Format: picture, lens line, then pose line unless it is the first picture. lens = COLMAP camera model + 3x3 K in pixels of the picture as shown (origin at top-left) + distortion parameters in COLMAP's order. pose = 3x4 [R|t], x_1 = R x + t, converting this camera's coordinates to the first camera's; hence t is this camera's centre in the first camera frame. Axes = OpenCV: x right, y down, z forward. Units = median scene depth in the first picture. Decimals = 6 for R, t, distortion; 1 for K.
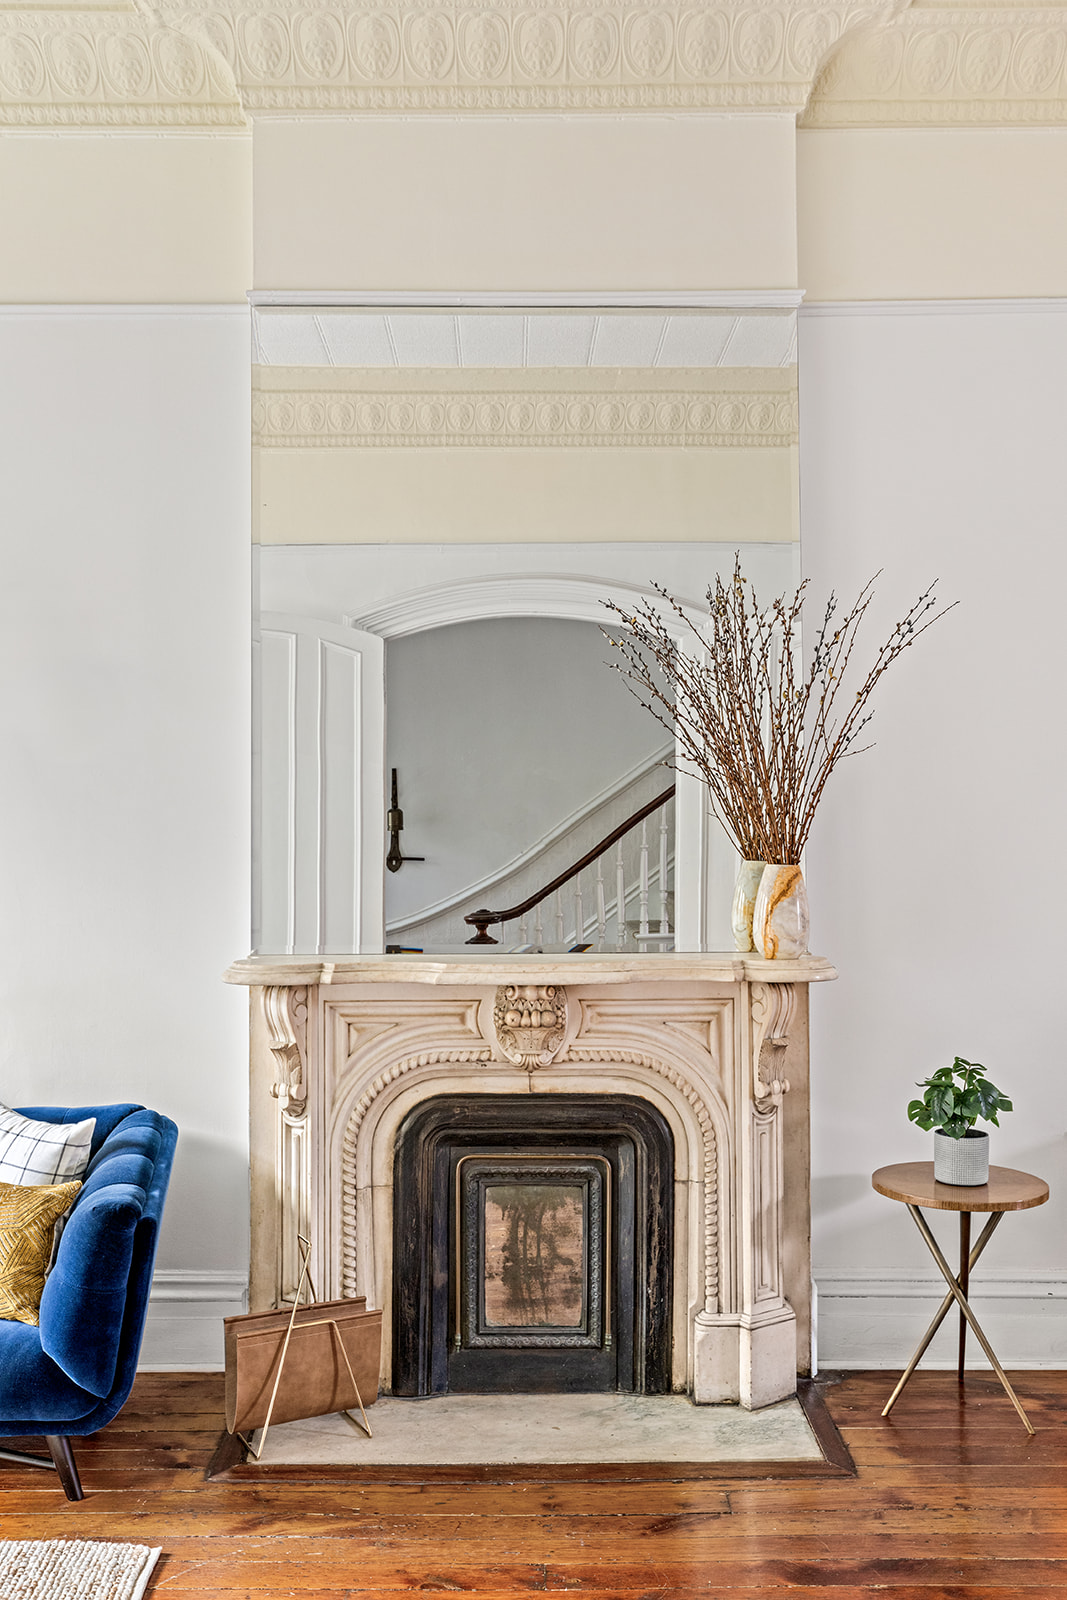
lens RADIAL K [[1586.3, 0, 533.4], [0, 1586.3, 799.2], [0, 0, 1]] dist [0.027486, 0.000000]
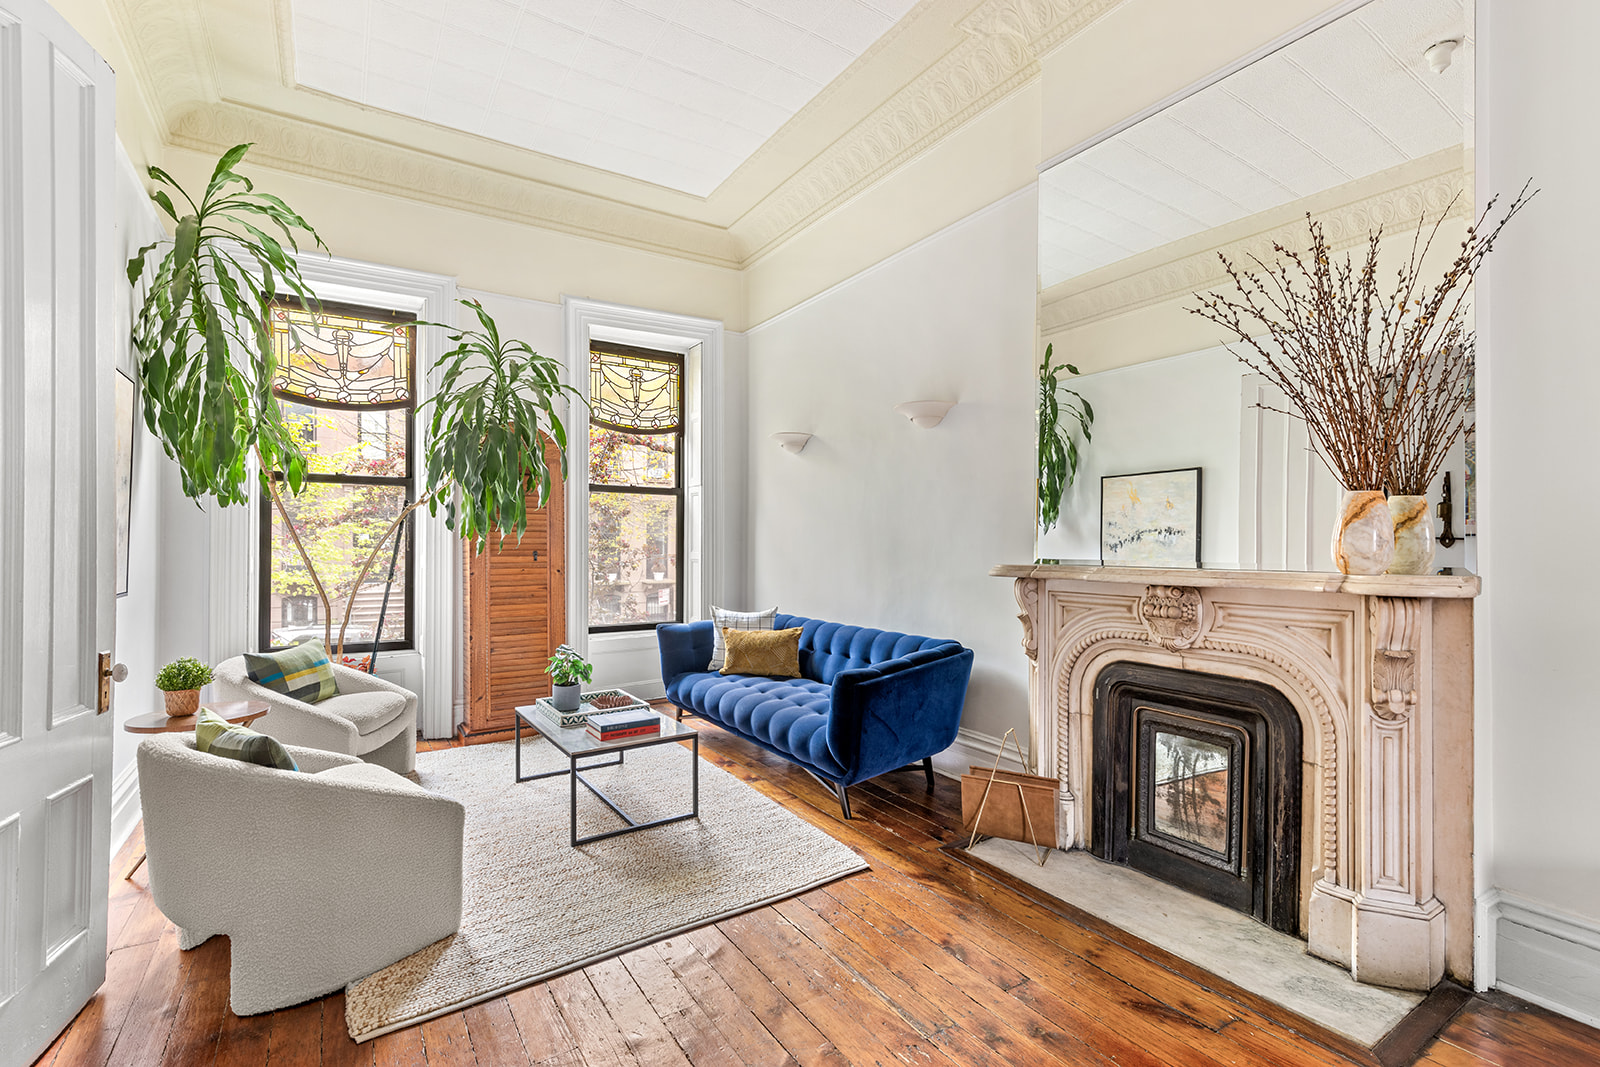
lens RADIAL K [[727.2, 0, 803.4], [0, 727.2, 537.1], [0, 0, 1]] dist [0.000709, 0.000631]
pose [[0.529826, -0.004839, -0.848093, 0.357750], [-0.004399, 0.999955, -0.008453, 0.079339], [0.848095, 0.008210, 0.529781, 0.395946]]
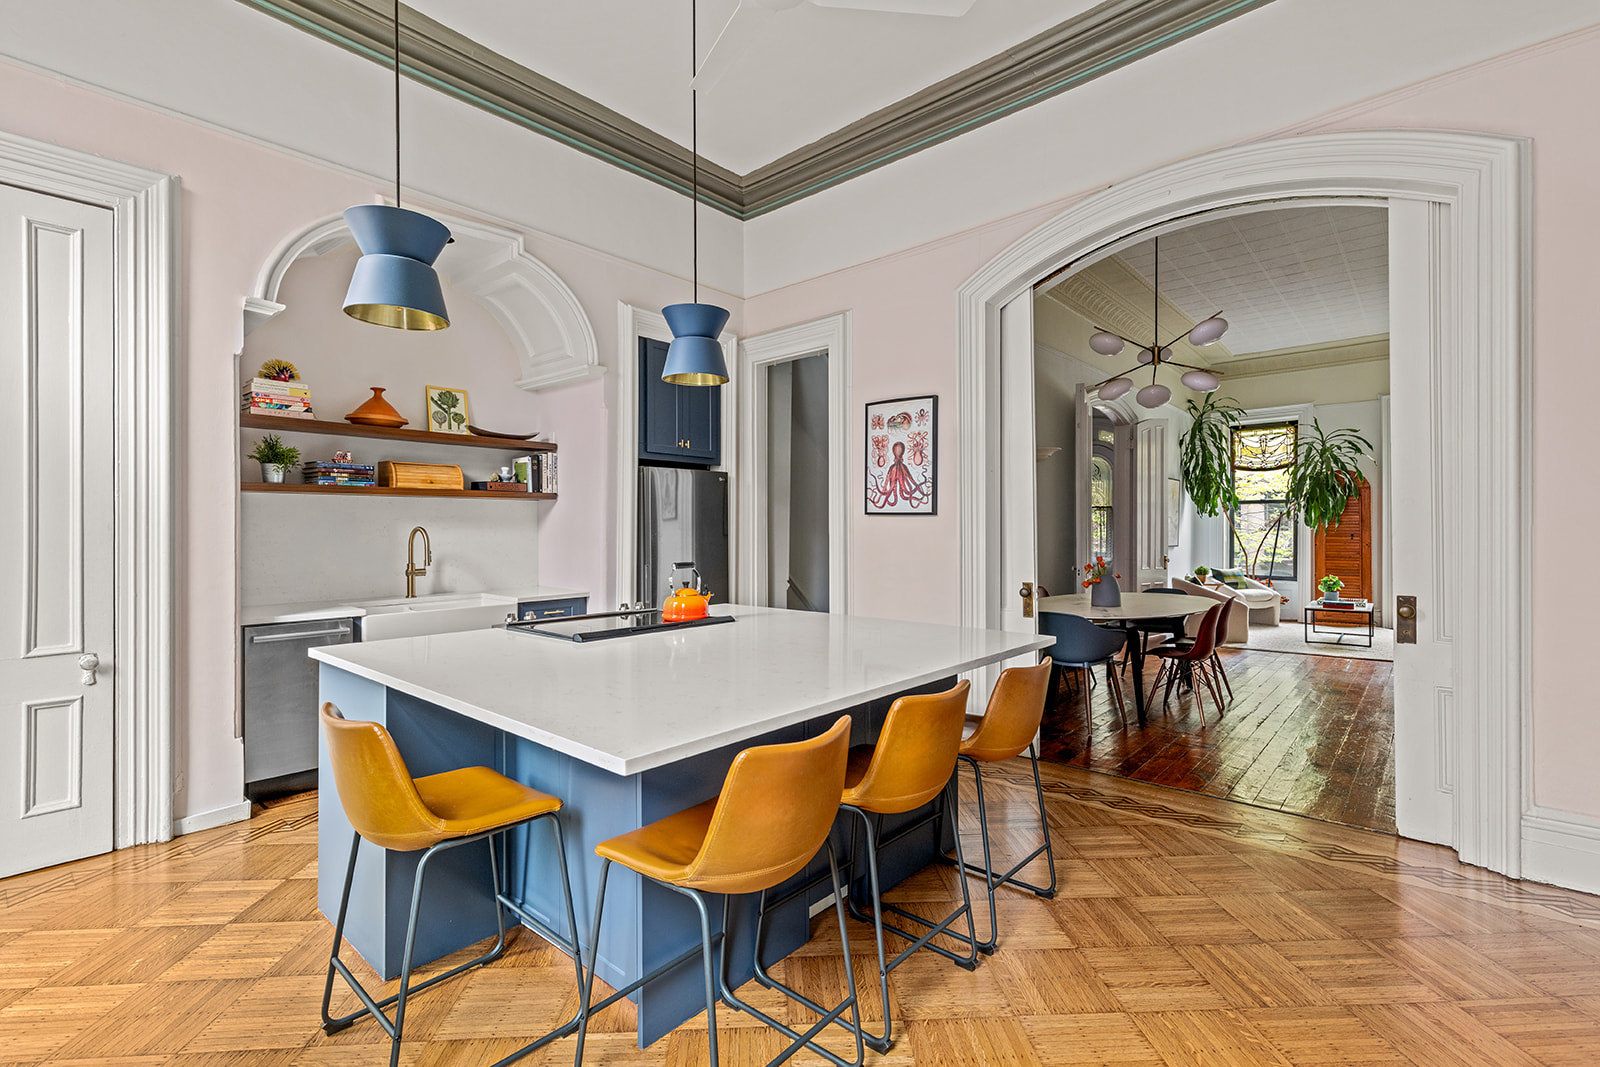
lens RADIAL K [[727.2, 0, 802.7], [0, 727.2, 530.3], [0, 0, 1]] dist [0.000709, 0.000631]
pose [[-0.671974, 0.001276, -0.740574, 1.074227], [-0.002972, 0.999986, 0.004419, 0.077655], [0.740569, 0.005170, -0.671961, 0.618816]]
